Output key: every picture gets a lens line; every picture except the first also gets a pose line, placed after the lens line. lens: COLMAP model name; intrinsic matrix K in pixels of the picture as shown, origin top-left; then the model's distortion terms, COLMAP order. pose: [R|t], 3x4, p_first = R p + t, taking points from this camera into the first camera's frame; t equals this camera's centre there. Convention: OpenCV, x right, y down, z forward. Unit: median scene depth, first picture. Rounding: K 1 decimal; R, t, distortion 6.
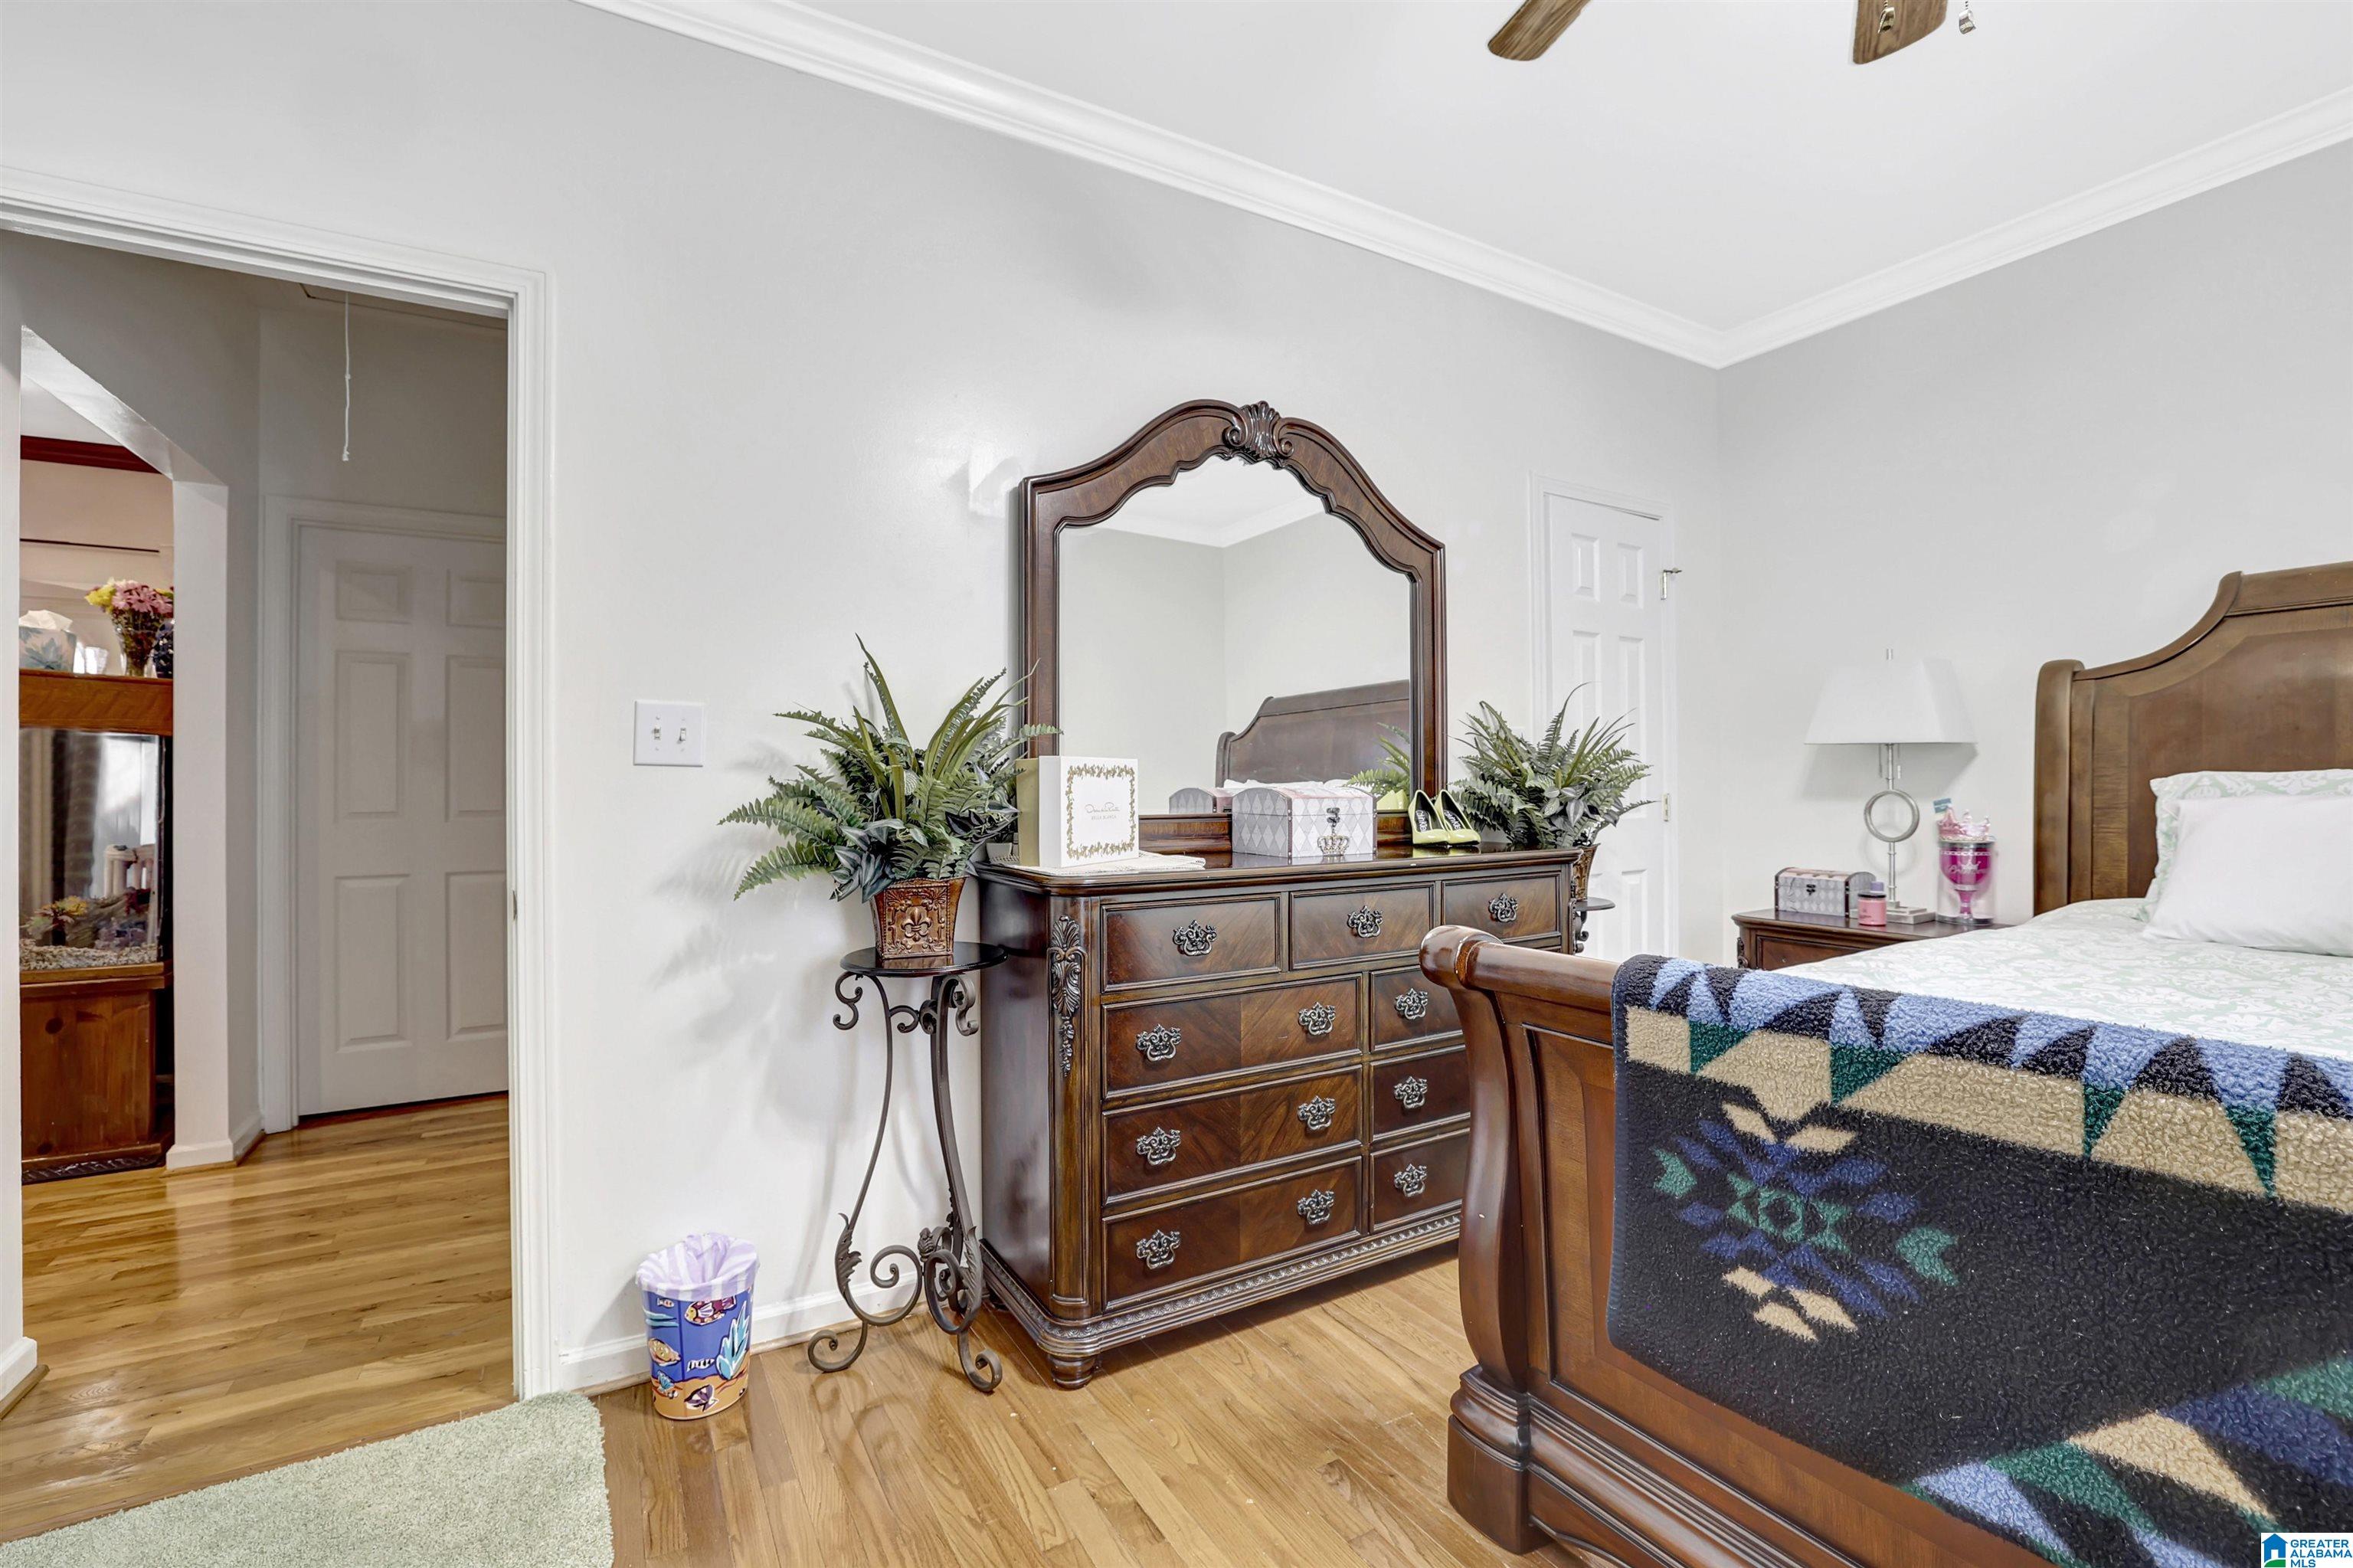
lens RADIAL K [[1061.5, 0, 1172.4], [0, 1061.5, 777.4], [0, 0, 1]] dist [-0.010797, 0.010174]
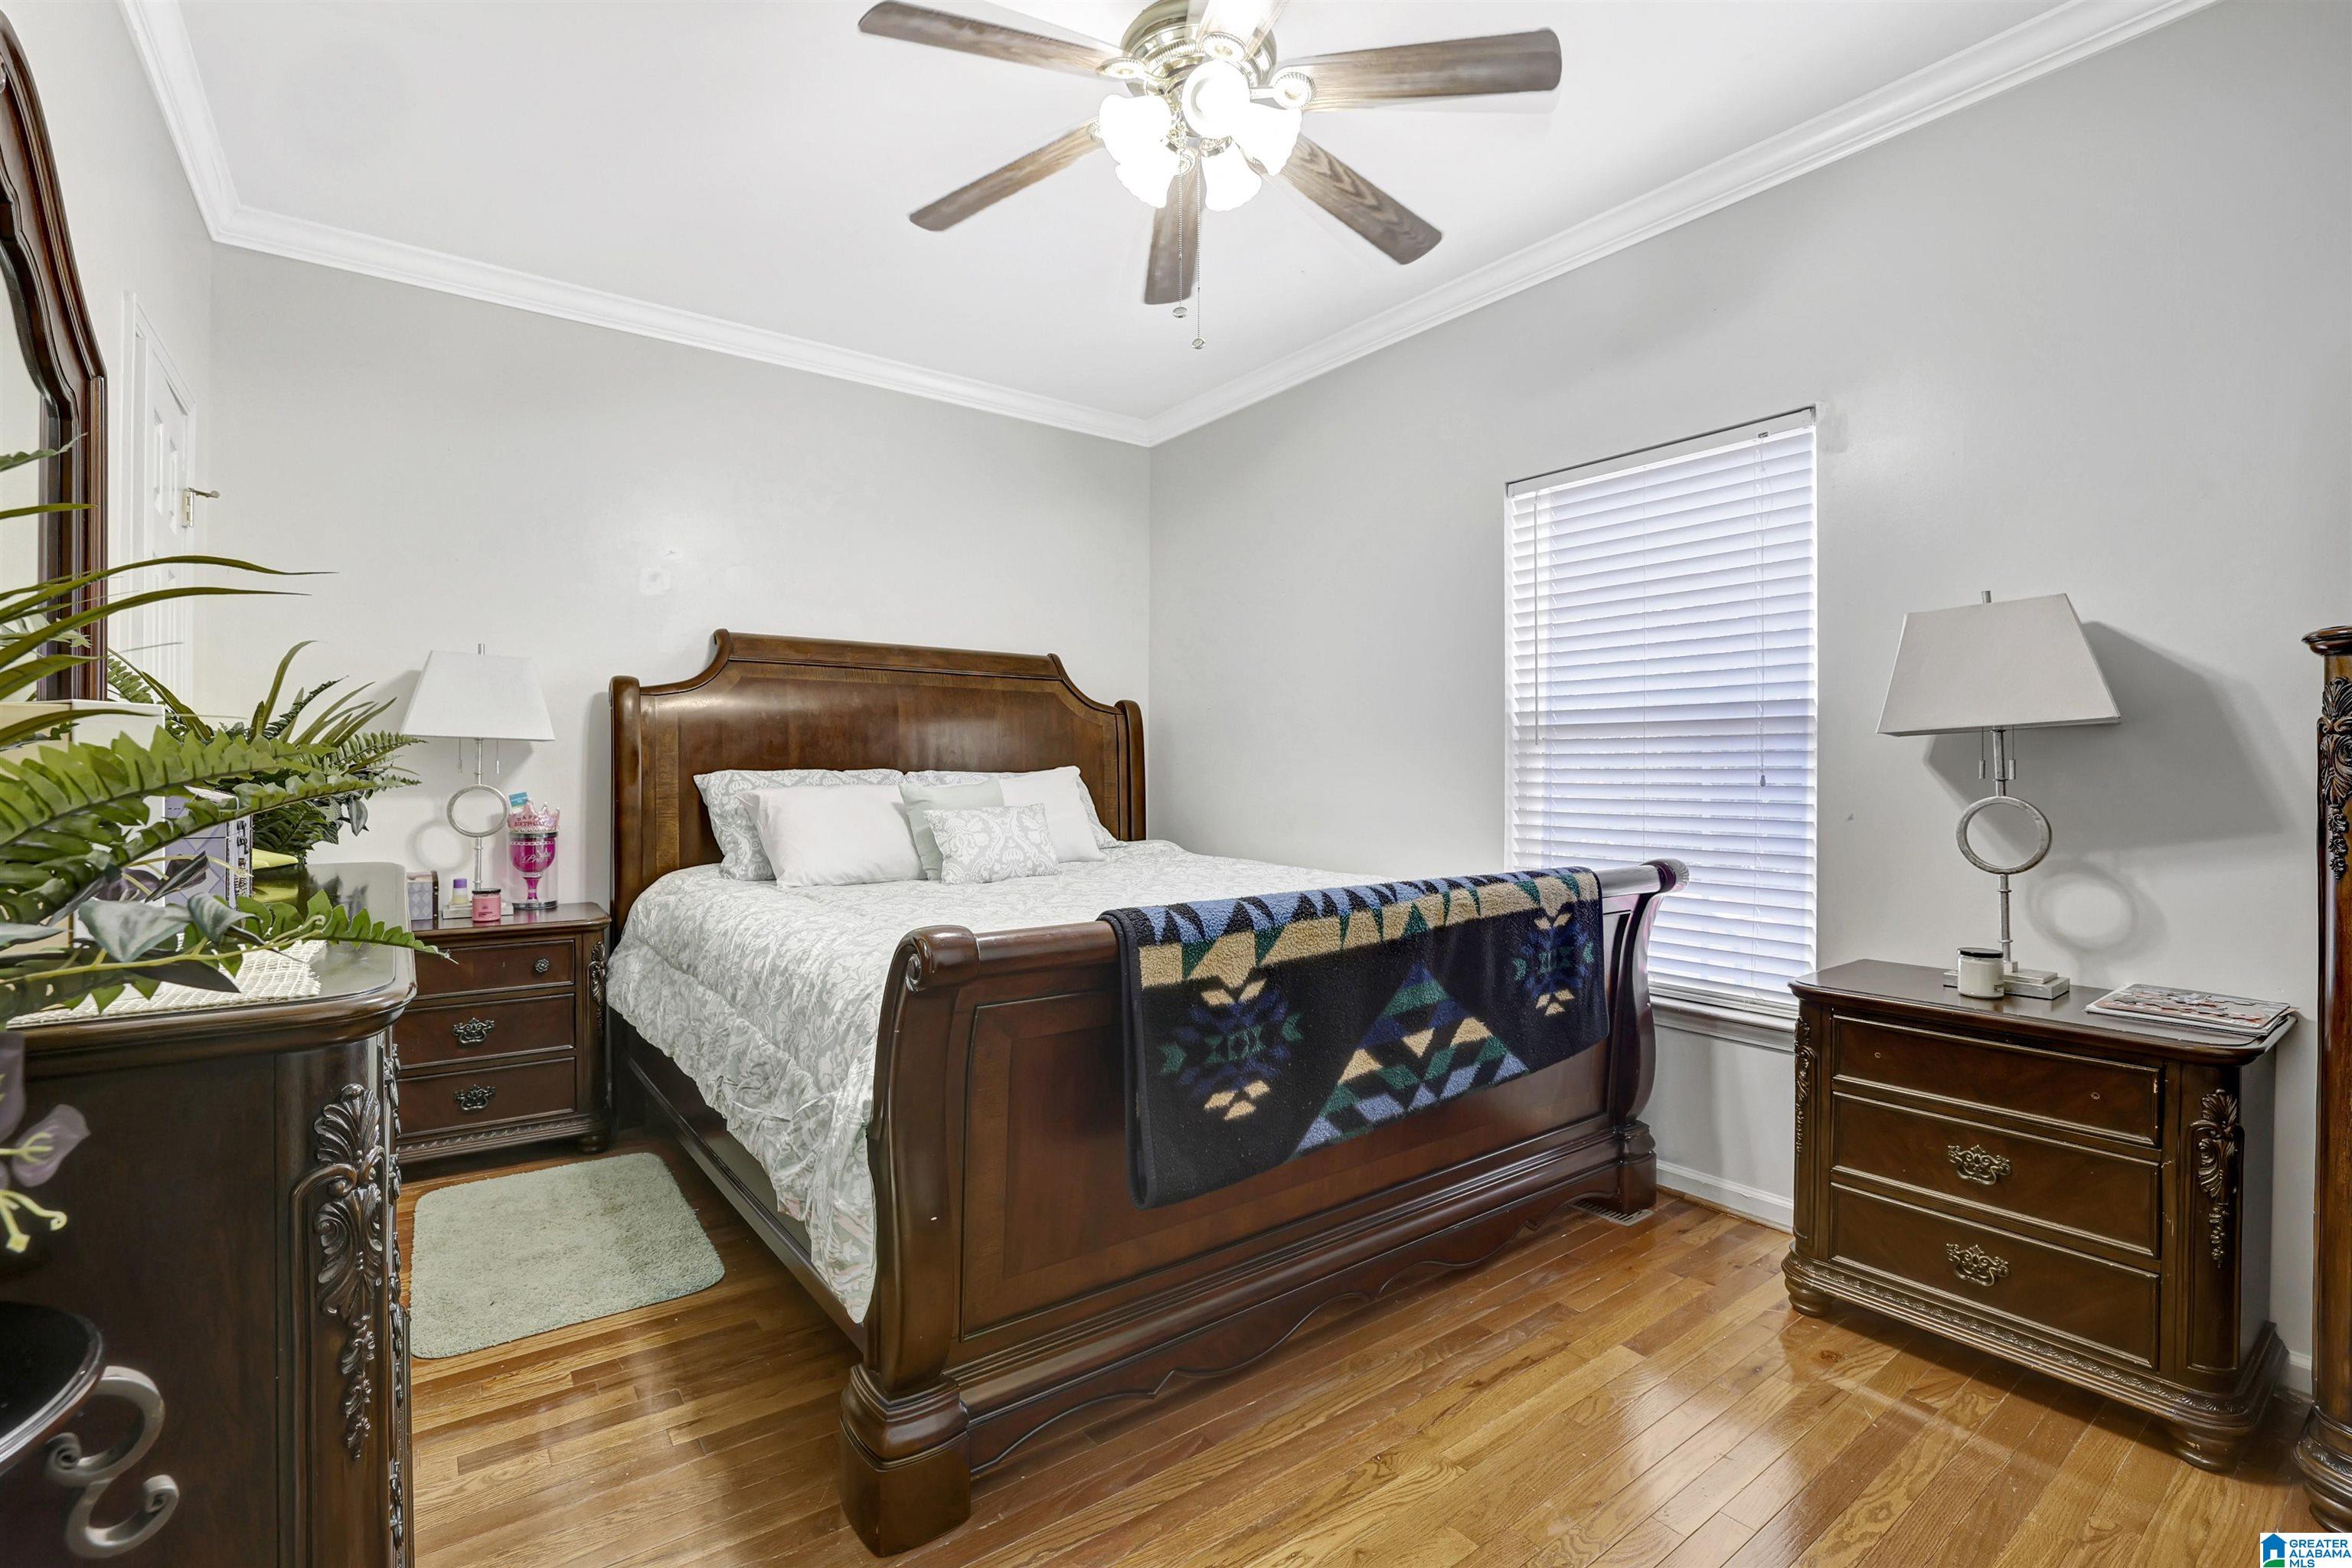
lens RADIAL K [[1061.0, 0, 1119.9], [0, 1061.0, 785.1], [0, 0, 1]] dist [-0.010797, 0.010174]
pose [[-0.091061, -0.005962, 0.995827, -0.992500], [-0.005047, 0.999972, 0.005526, 0.009554], [-0.995832, -0.004523, -0.091089, 1.306729]]
